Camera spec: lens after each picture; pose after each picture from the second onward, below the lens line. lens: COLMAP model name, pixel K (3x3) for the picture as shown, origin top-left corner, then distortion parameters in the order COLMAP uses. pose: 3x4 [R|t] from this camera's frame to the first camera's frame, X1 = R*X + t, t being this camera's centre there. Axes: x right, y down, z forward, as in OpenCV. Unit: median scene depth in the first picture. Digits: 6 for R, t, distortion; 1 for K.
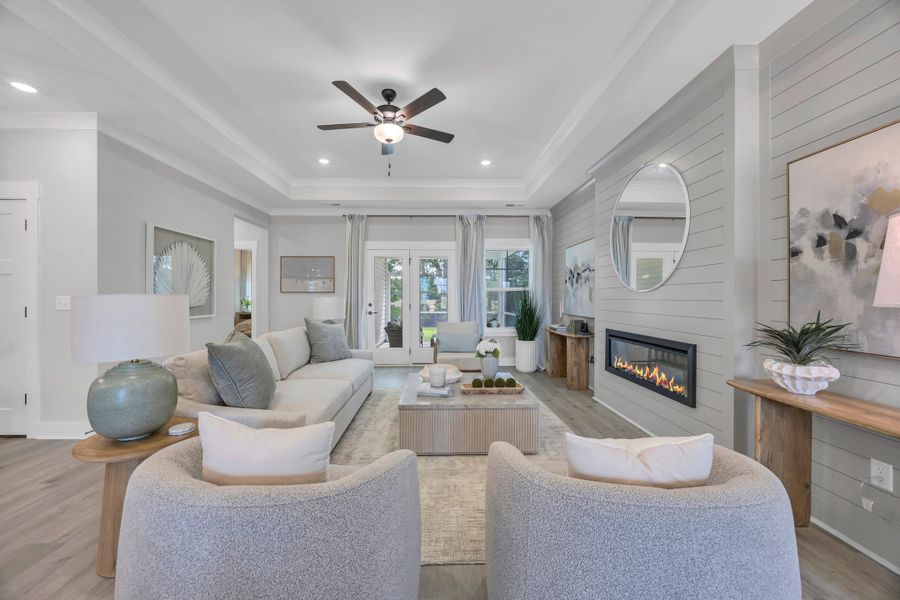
lens RADIAL K [[340.7, 0, 449.1], [0, 340.7, 298.9], [0, 0, 1]] dist [-0.003863, -0.000744]
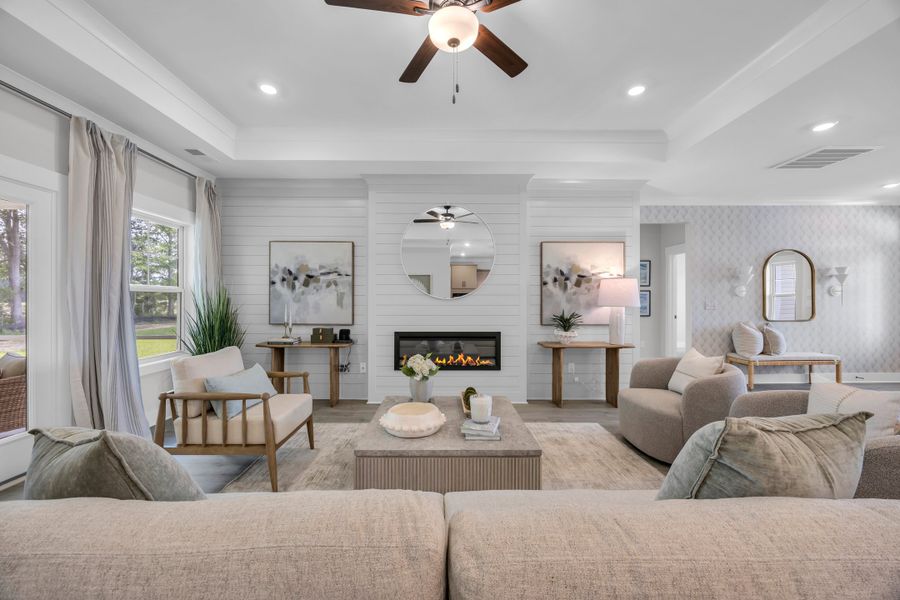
lens RADIAL K [[340.7, 0, 449.1], [0, 340.7, 298.9], [0, 0, 1]] dist [-0.003863, -0.000744]
pose [[0.021777, 0.005518, 0.999748, -0.918097], [0.003277, 0.999979, -0.005590, -0.018070], [-0.999757, 0.003398, 0.021759, 1.186743]]
